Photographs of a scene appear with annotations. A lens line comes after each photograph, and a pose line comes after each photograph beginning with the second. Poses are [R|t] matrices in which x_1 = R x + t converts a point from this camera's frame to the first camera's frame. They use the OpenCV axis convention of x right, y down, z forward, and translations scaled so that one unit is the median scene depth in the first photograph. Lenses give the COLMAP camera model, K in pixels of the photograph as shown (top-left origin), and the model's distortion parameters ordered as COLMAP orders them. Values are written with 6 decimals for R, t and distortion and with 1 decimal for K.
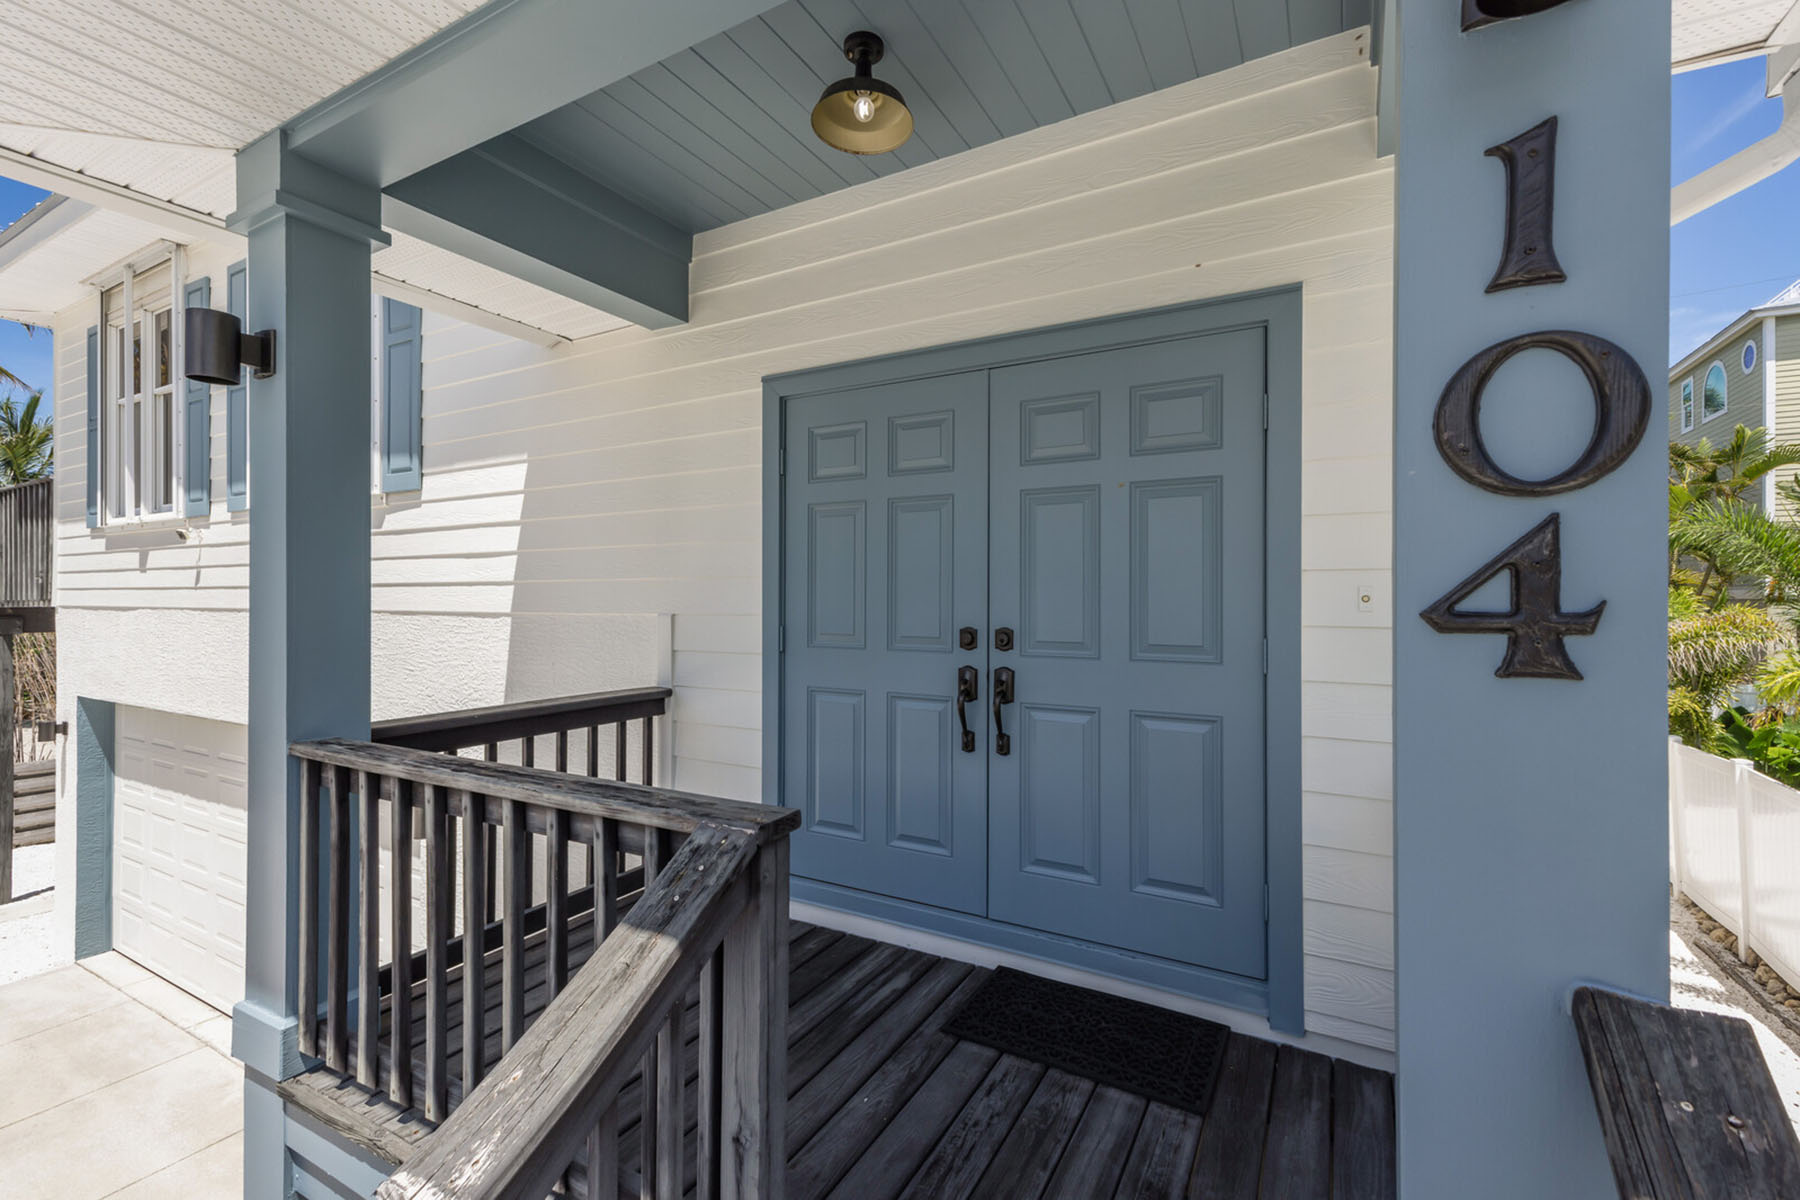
lens RADIAL K [[786.2, 0, 888.6], [0, 786.2, 592.4], [0, 0, 1]] dist [0.011820, -0.001872]
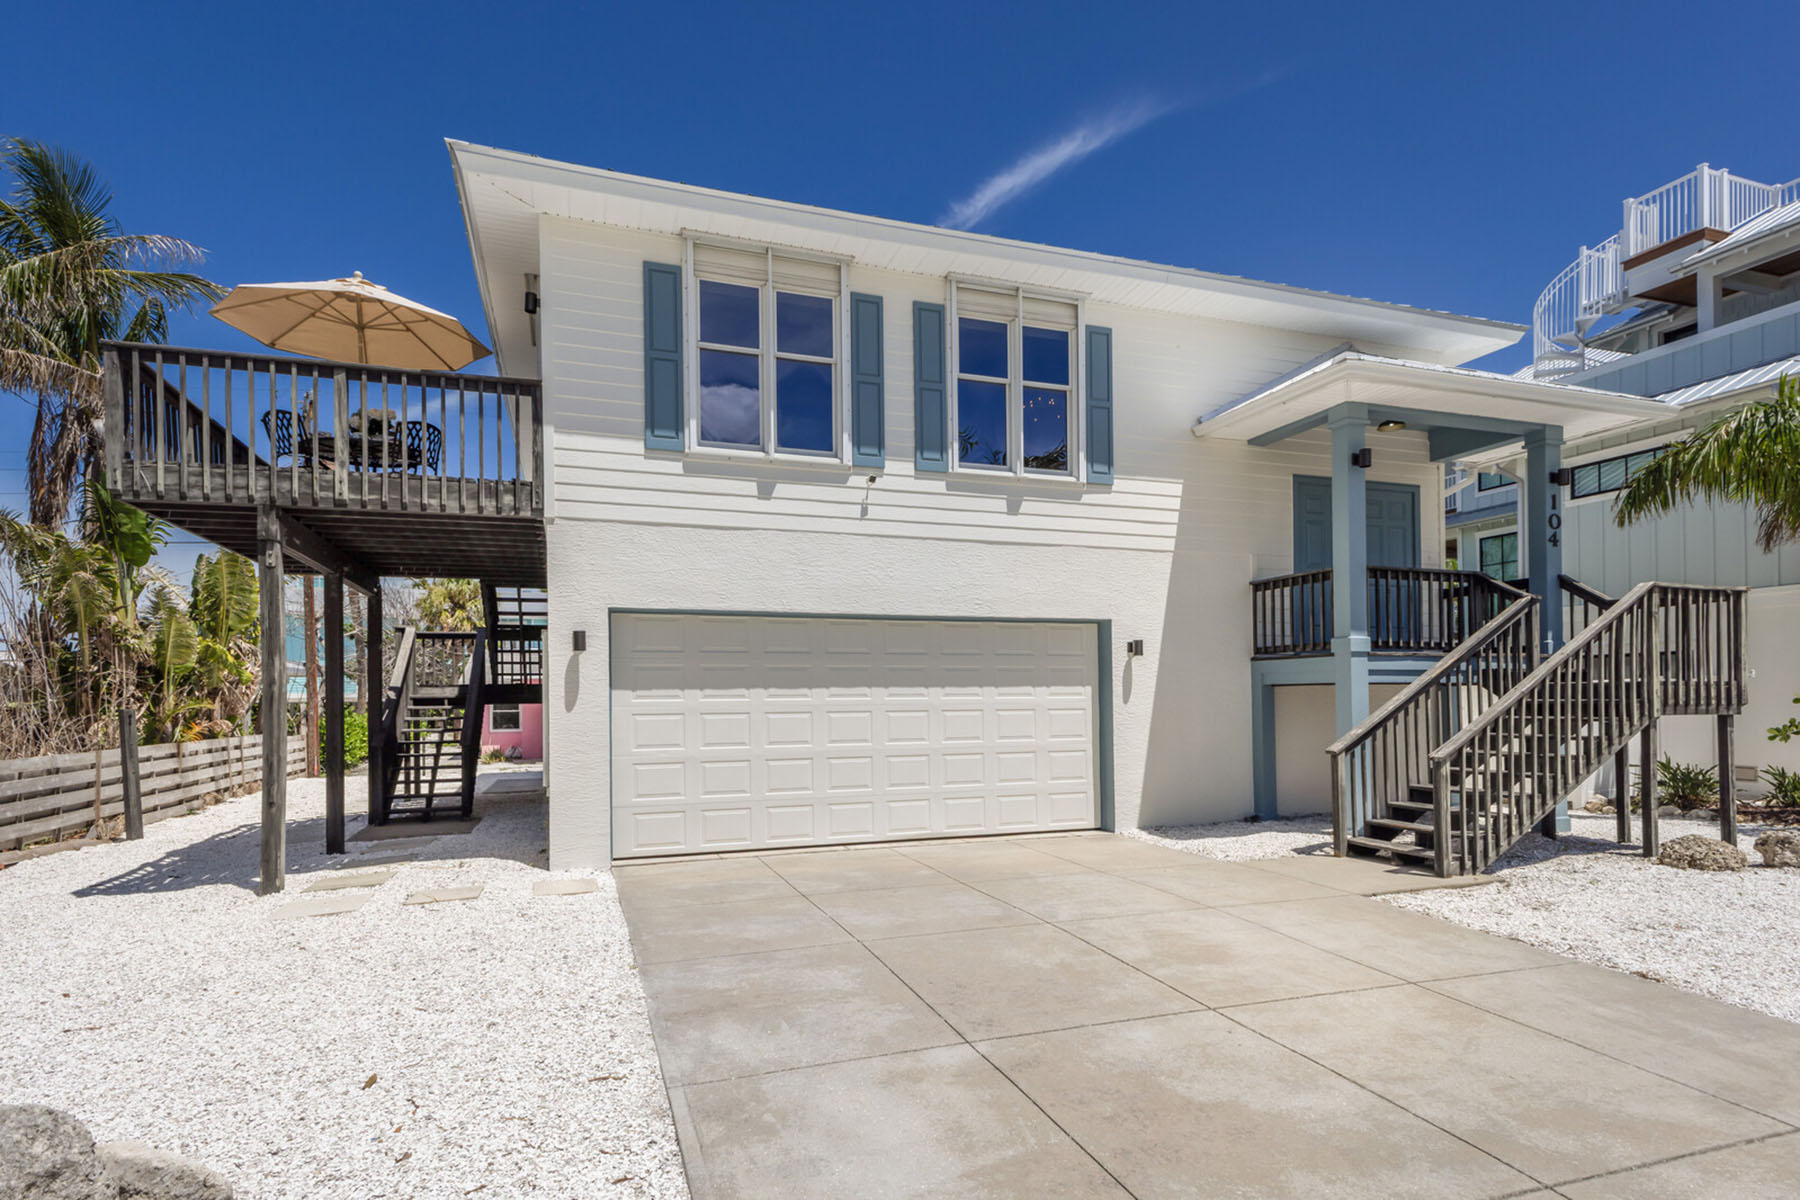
lens RADIAL K [[952.2, 0, 916.8], [0, 952.2, 676.0], [0, 0, 1]] dist [0.010984, -0.001607]
pose [[0.635930, 0.010087, 0.771681, -3.867710], [0.003777, 0.999862, -0.016182, 0.538518], [-0.771737, 0.013205, 0.635804, -0.166588]]
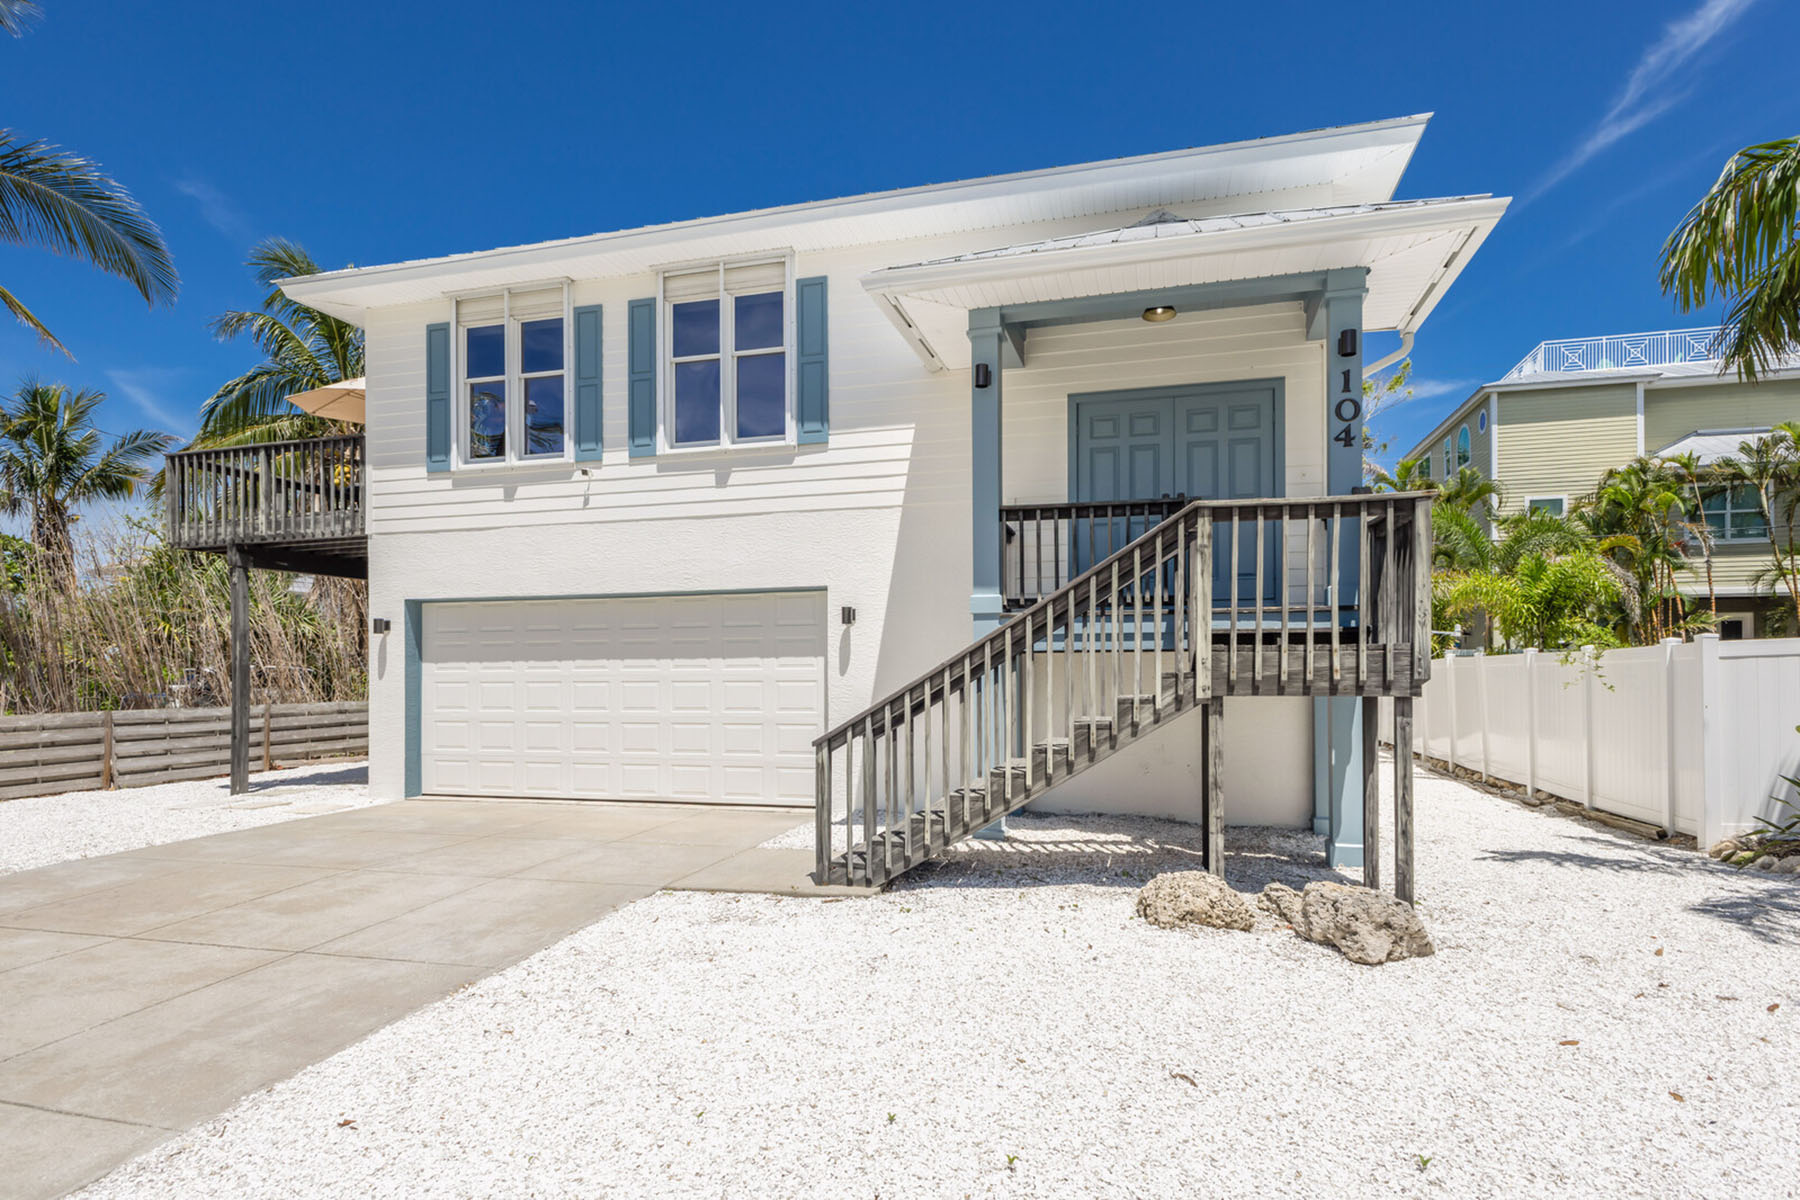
lens RADIAL K [[952.2, 0, 909.7], [0, 952.2, 656.9], [0, 0, 1]] dist [0.010984, -0.001607]
pose [[0.967203, -0.006305, 0.253928, -1.390279], [0.007181, 0.999971, -0.002522, 0.533048], [-0.253904, 0.004263, 0.967220, -1.687840]]
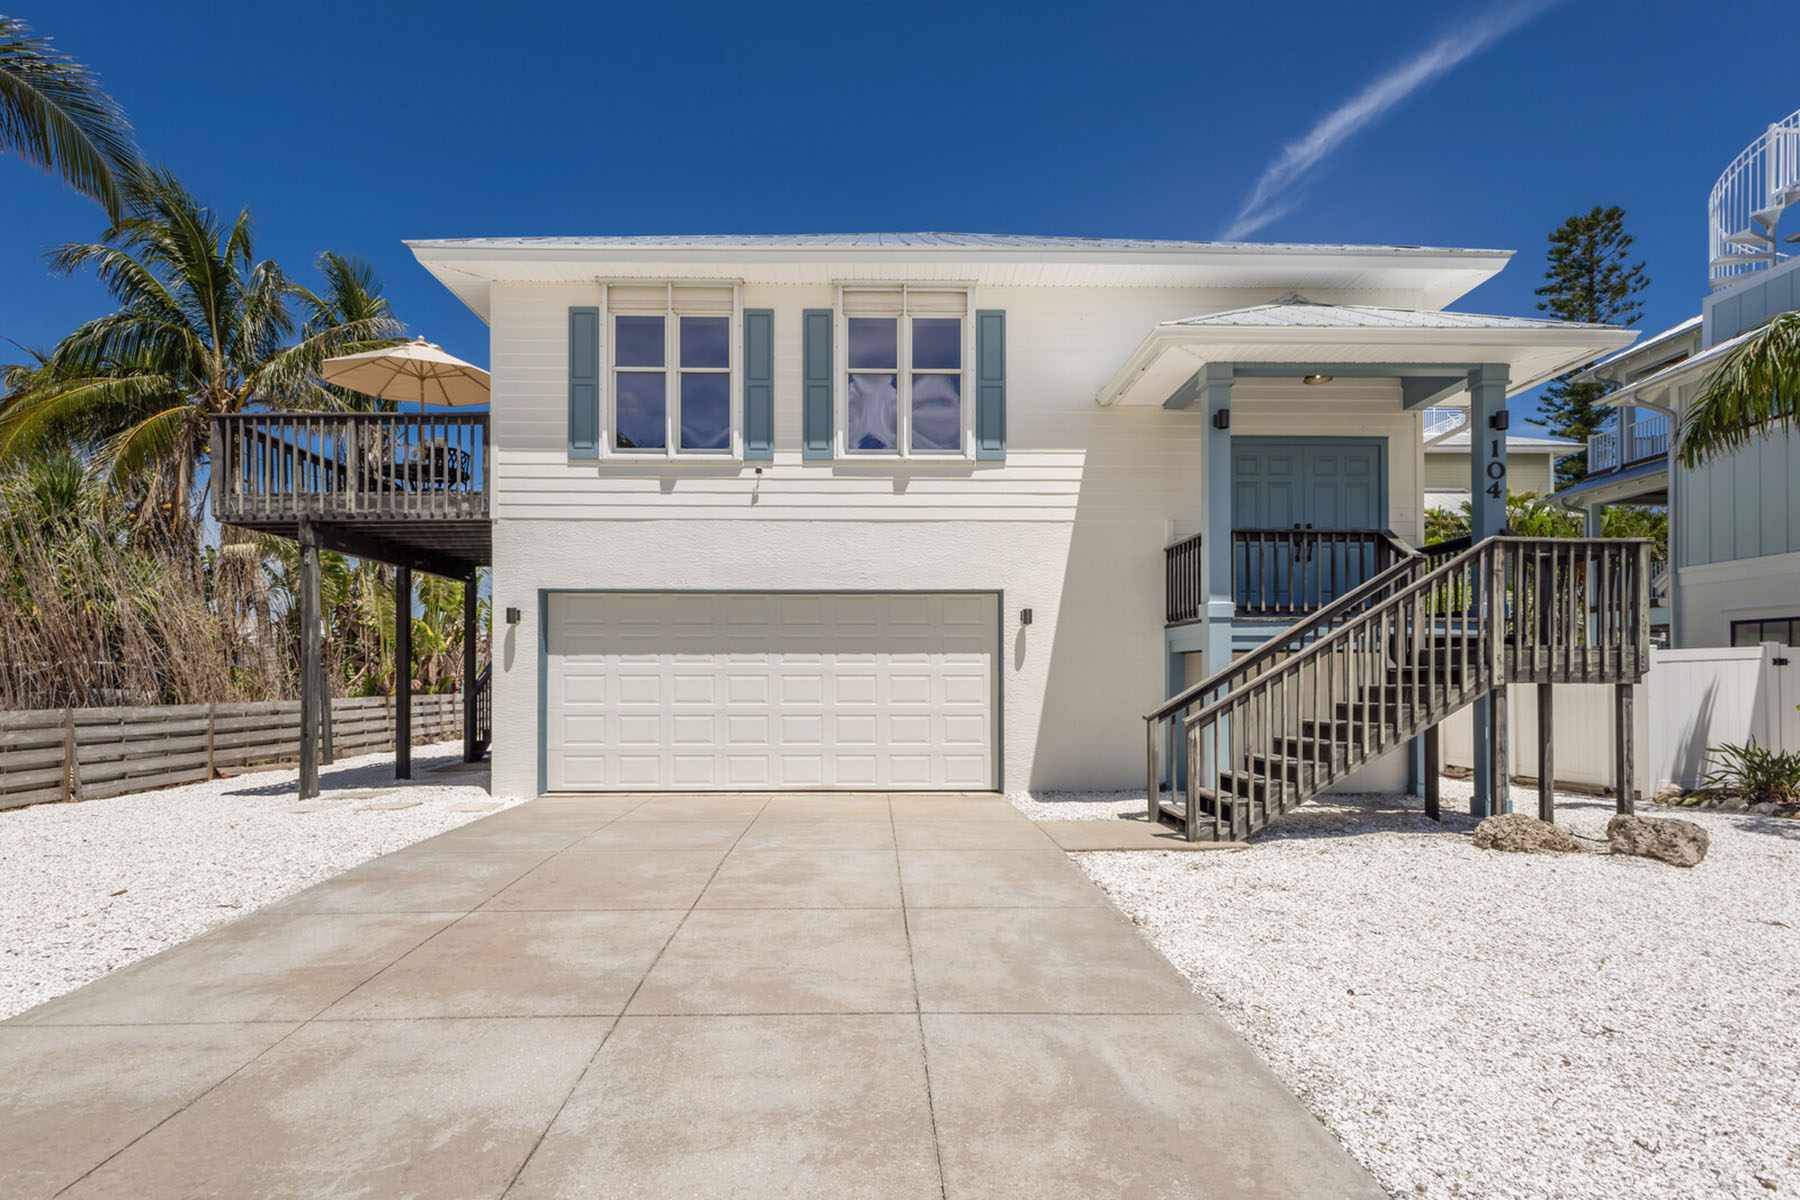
lens RADIAL K [[952.2, 0, 892.7], [0, 952.2, 652.1], [0, 0, 1]] dist [0.010984, -0.001607]
pose [[0.854889, 0.010571, 0.518703, -3.003409], [-0.002895, 0.999874, -0.015606, 0.572920], [-0.518802, 0.011839, 0.854812, -1.335894]]
